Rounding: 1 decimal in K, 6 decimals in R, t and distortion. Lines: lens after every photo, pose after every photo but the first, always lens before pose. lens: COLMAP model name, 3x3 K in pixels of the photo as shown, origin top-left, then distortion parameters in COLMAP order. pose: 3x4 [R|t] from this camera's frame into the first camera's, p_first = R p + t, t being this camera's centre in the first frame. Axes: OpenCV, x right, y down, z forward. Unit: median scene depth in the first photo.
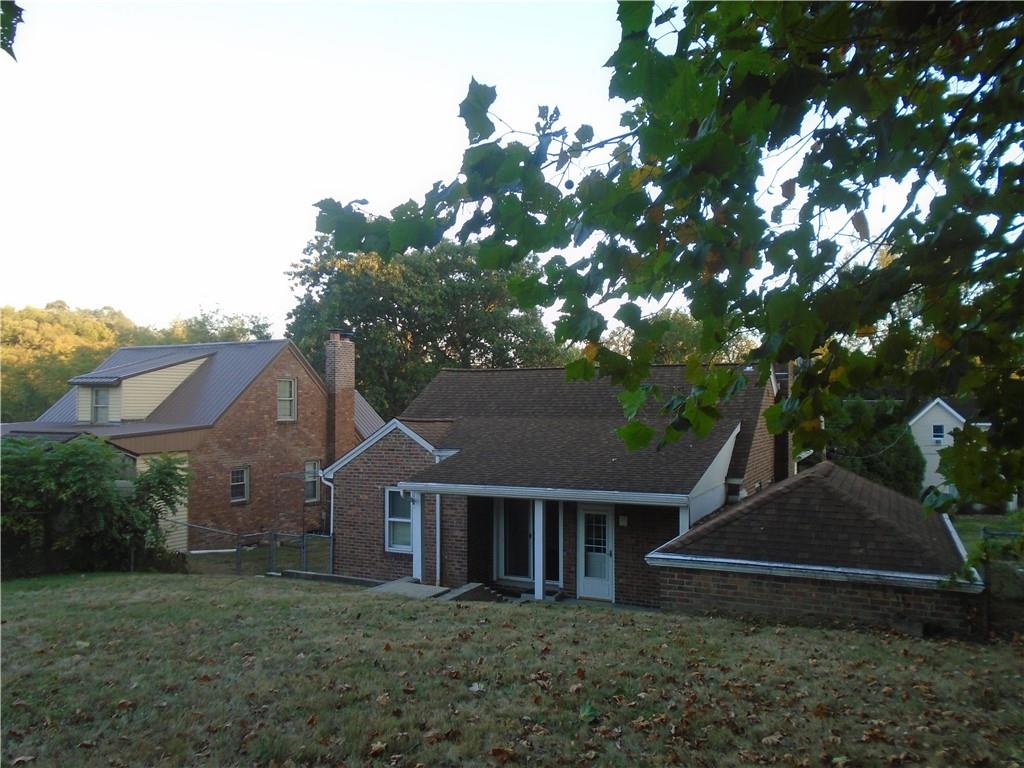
lens RADIAL K [[776.4, 0, 513.0], [0, 776.4, 380.6], [0, 0, 1]] dist [-0.026221, 0.001695]
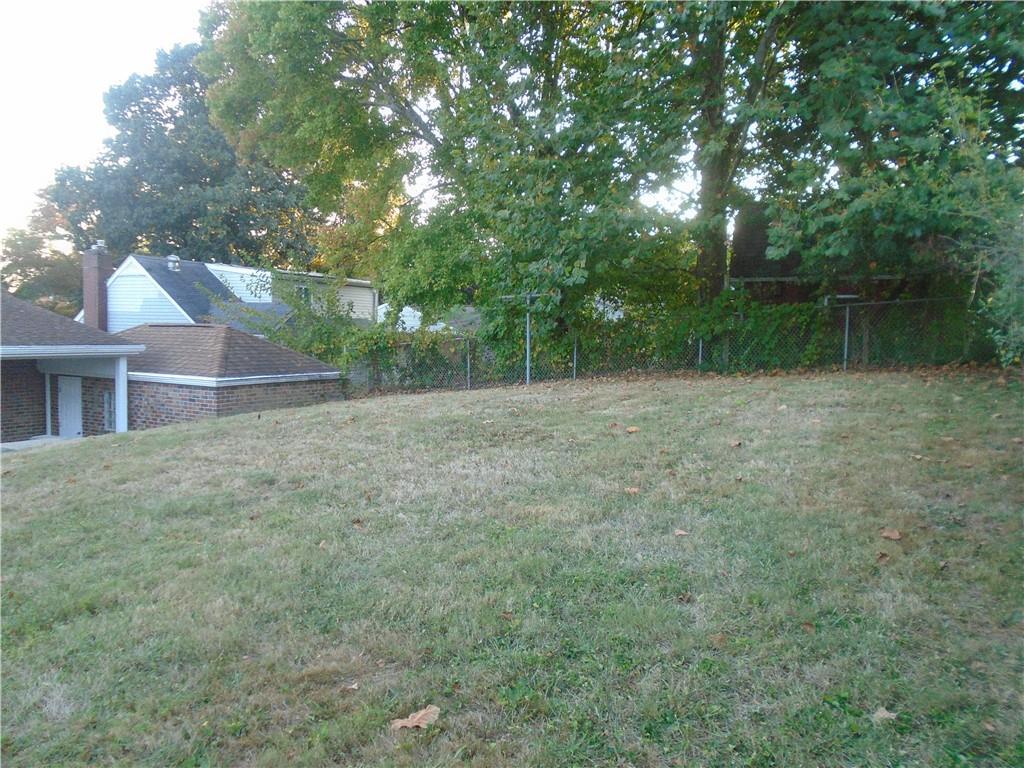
lens RADIAL K [[776.4, 0, 506.0], [0, 776.4, 382.9], [0, 0, 1]] dist [-0.026221, 0.001695]
pose [[0.052087, -0.065953, 0.996462, -0.728361], [-0.057142, 0.995985, 0.068909, 0.065609], [-0.997006, -0.060529, 0.048109, 0.256181]]
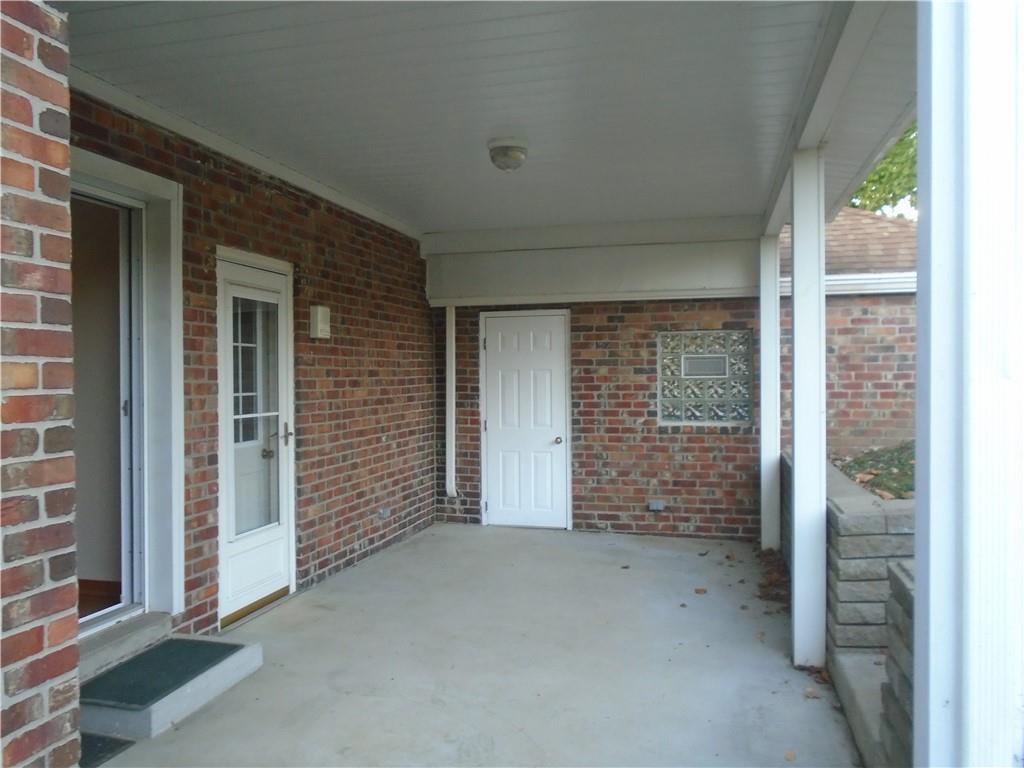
lens RADIAL K [[776.4, 0, 511.0], [0, 776.4, 386.9], [0, 0, 1]] dist [-0.026221, 0.001695]
pose [[-0.191978, -0.015641, 0.981275, -0.182259], [-0.024894, 0.999629, 0.011064, 0.196972], [-0.981084, -0.022304, -0.192296, 0.959246]]
